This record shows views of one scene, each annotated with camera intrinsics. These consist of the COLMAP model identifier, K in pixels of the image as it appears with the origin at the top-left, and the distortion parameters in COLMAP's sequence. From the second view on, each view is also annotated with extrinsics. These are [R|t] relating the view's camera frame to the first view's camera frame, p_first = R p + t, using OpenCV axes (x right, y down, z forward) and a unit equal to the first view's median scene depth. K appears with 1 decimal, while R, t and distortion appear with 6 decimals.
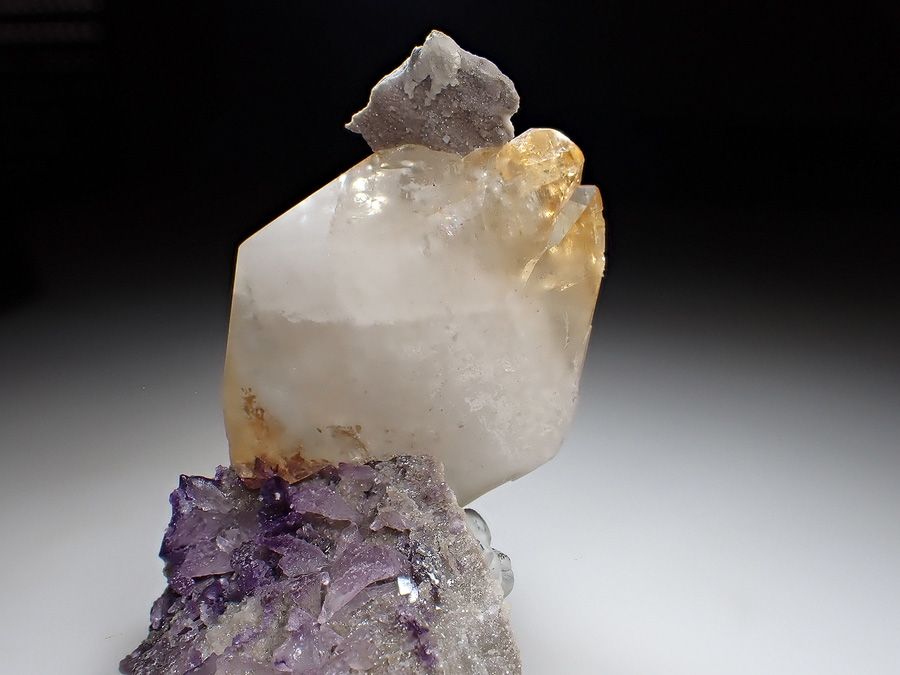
lens RADIAL K [[864.2, 0, 450.0], [0, 864.2, 337.5], [0, 0, 1]] dist [-0.006165, -0.008708]
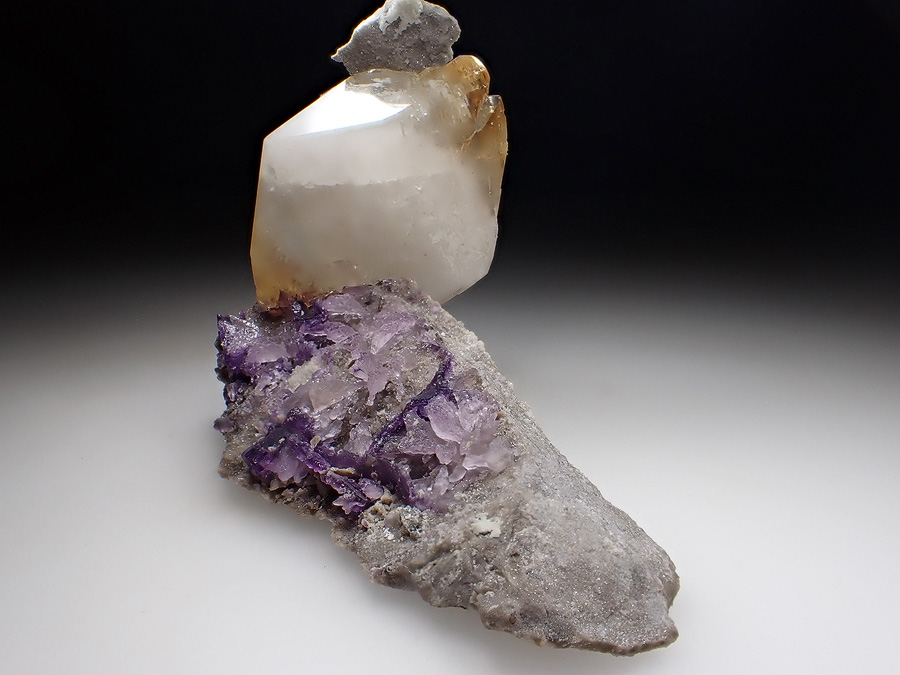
lens RADIAL K [[795.4, 0, 450.0], [0, 795.4, 337.5], [0, 0, 1]] dist [-0.073688, -0.001602]
pose [[0.974559, -0.074269, 0.211470, -0.254667], [0.069776, 0.997151, 0.028641, 0.214640], [-0.212995, -0.013157, 0.976965, -0.366242]]
